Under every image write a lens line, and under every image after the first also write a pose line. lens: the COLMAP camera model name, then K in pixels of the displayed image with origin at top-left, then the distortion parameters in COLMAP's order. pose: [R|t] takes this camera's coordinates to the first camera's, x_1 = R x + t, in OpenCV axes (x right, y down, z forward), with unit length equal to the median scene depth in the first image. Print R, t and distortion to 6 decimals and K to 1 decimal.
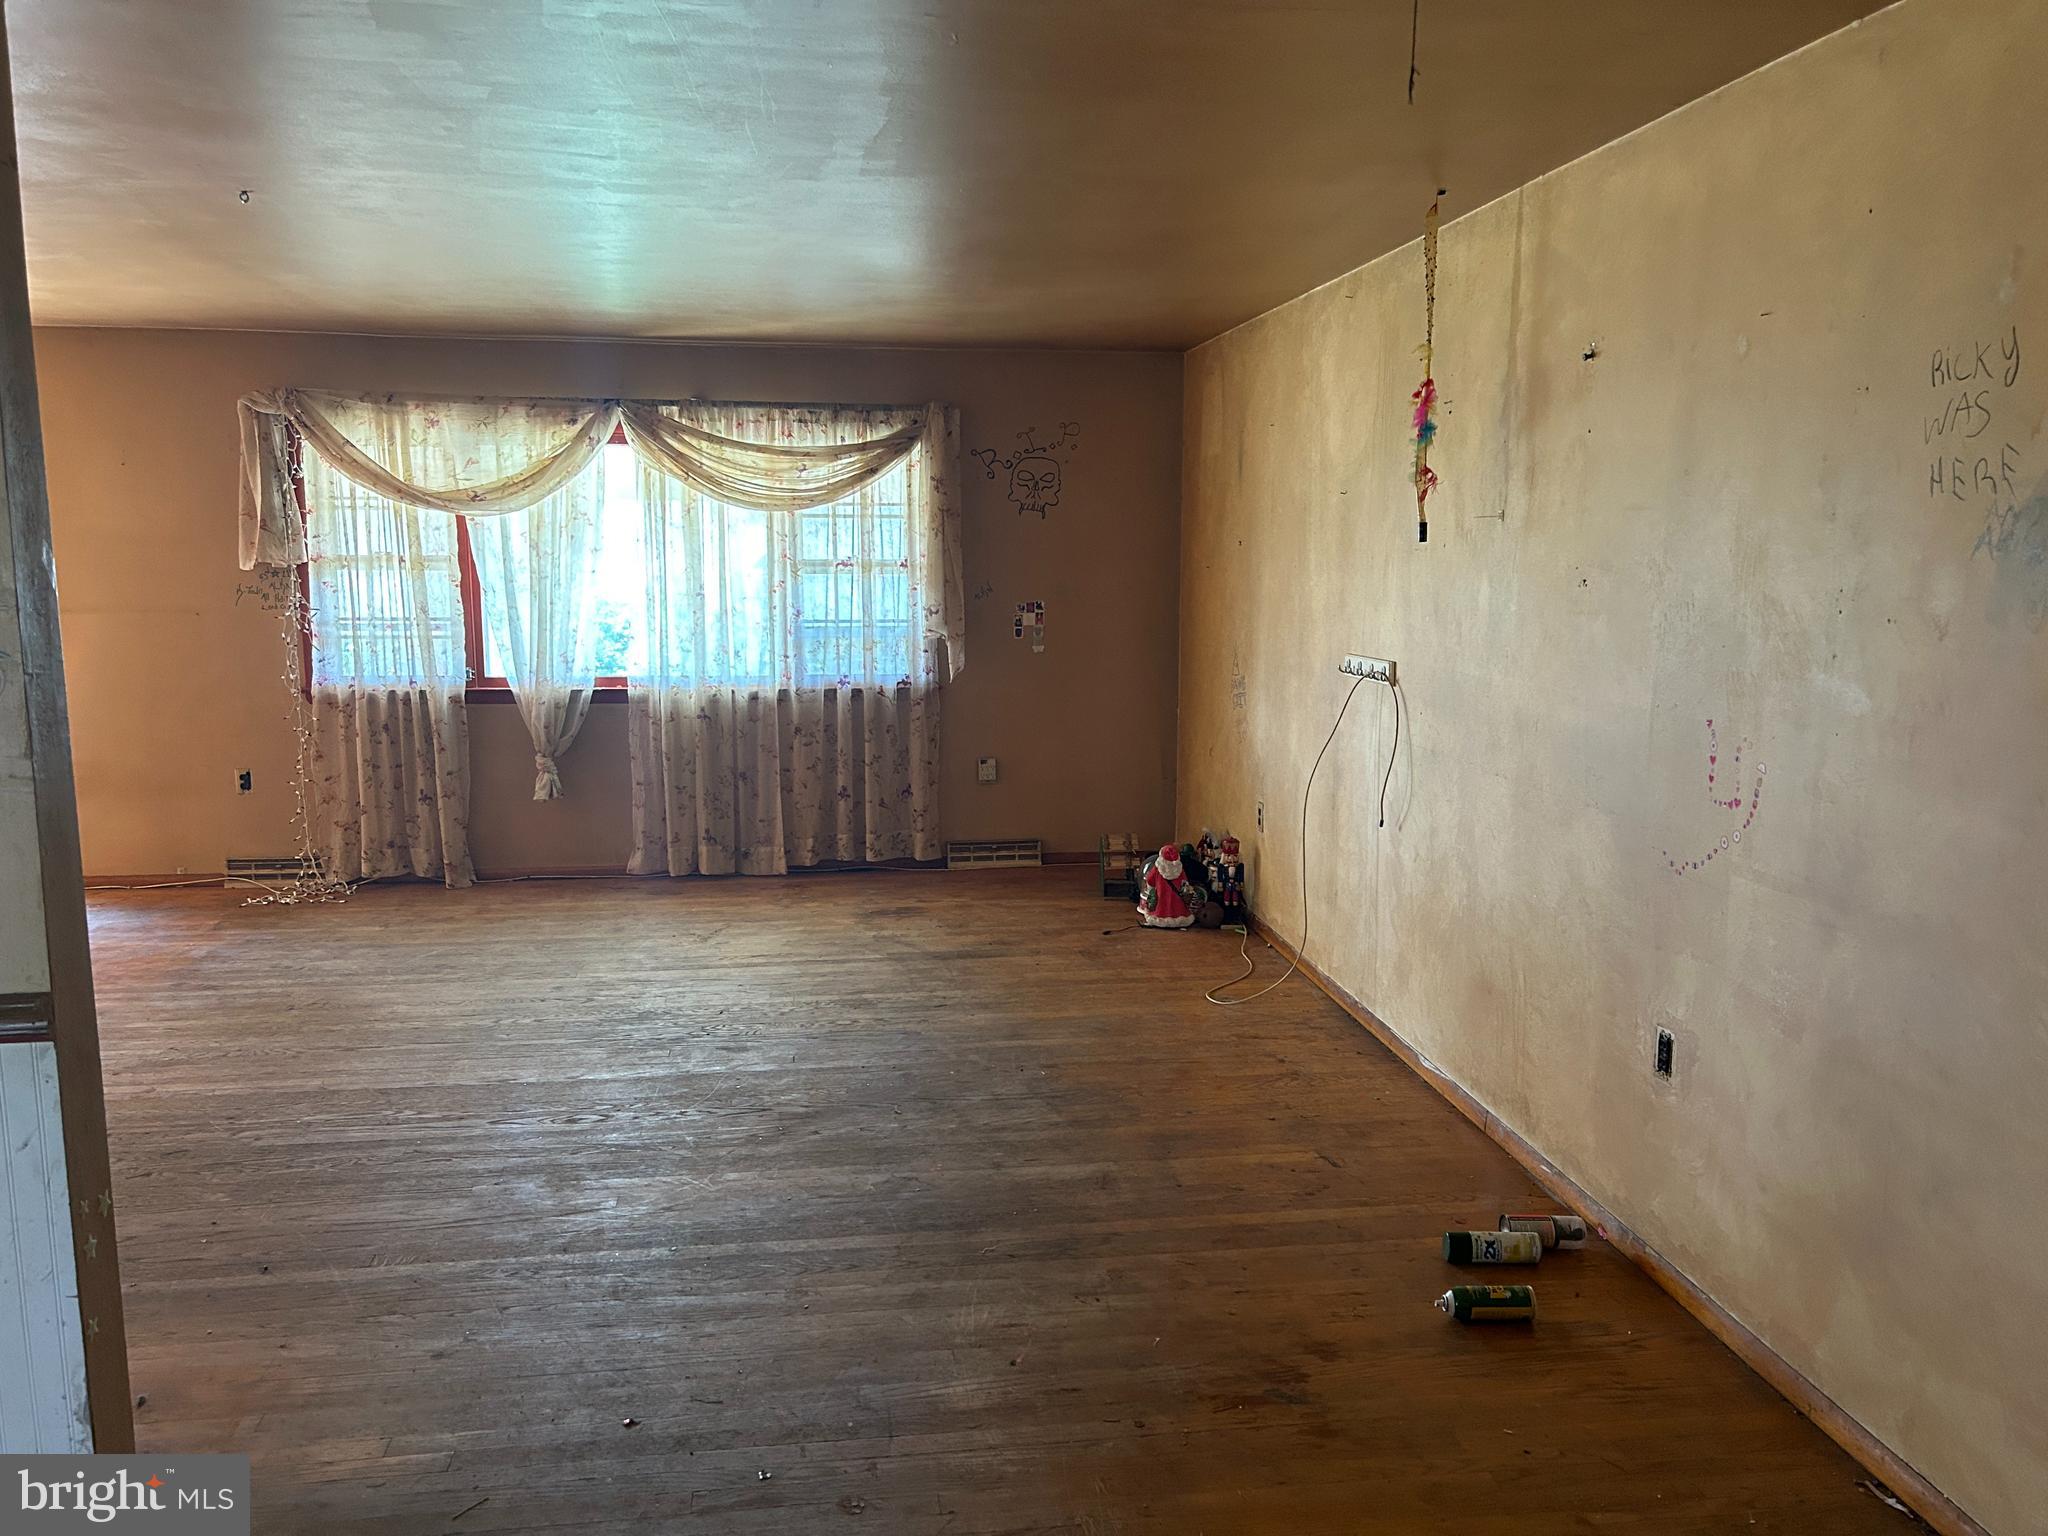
lens RADIAL K [[1537.1, 0, 1029.0], [0, 1537.1, 779.7], [0, 0, 1]] dist [0.034122, -0.022156]
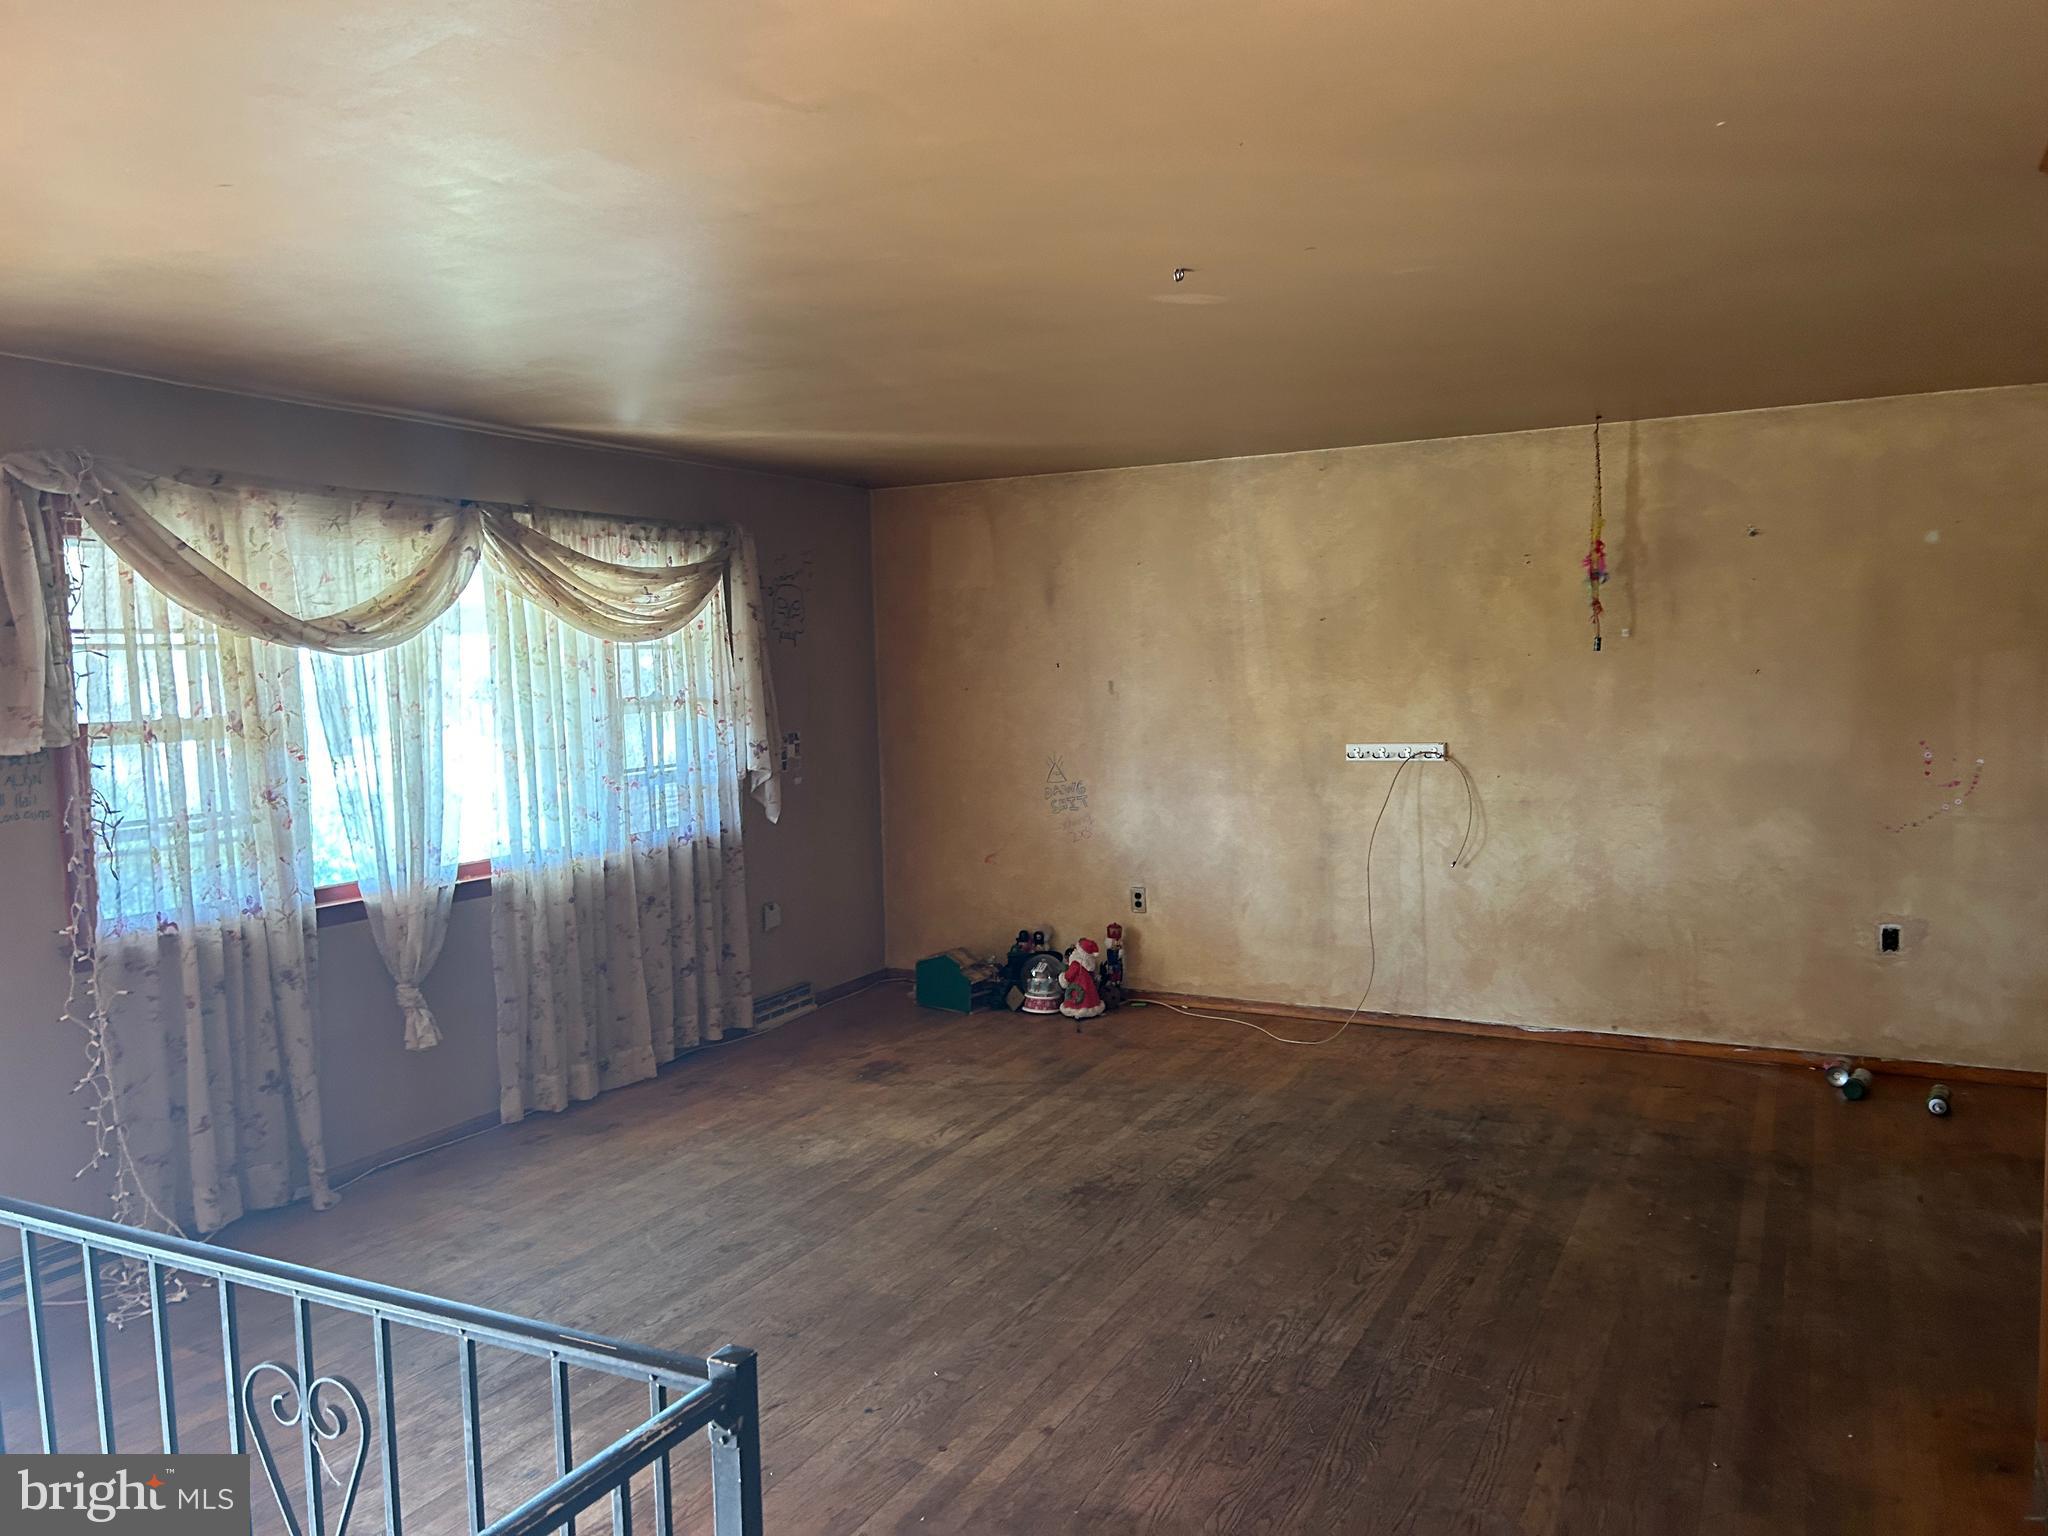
lens RADIAL K [[1537.1, 0, 1025.0], [0, 1537.1, 759.2], [0, 0, 1]] dist [0.034122, -0.022156]
pose [[0.585563, -0.074117, 0.807231, -0.736631], [0.151131, 0.988333, -0.018884, -0.064315], [-0.796414, 0.133055, 0.589933, 0.348567]]
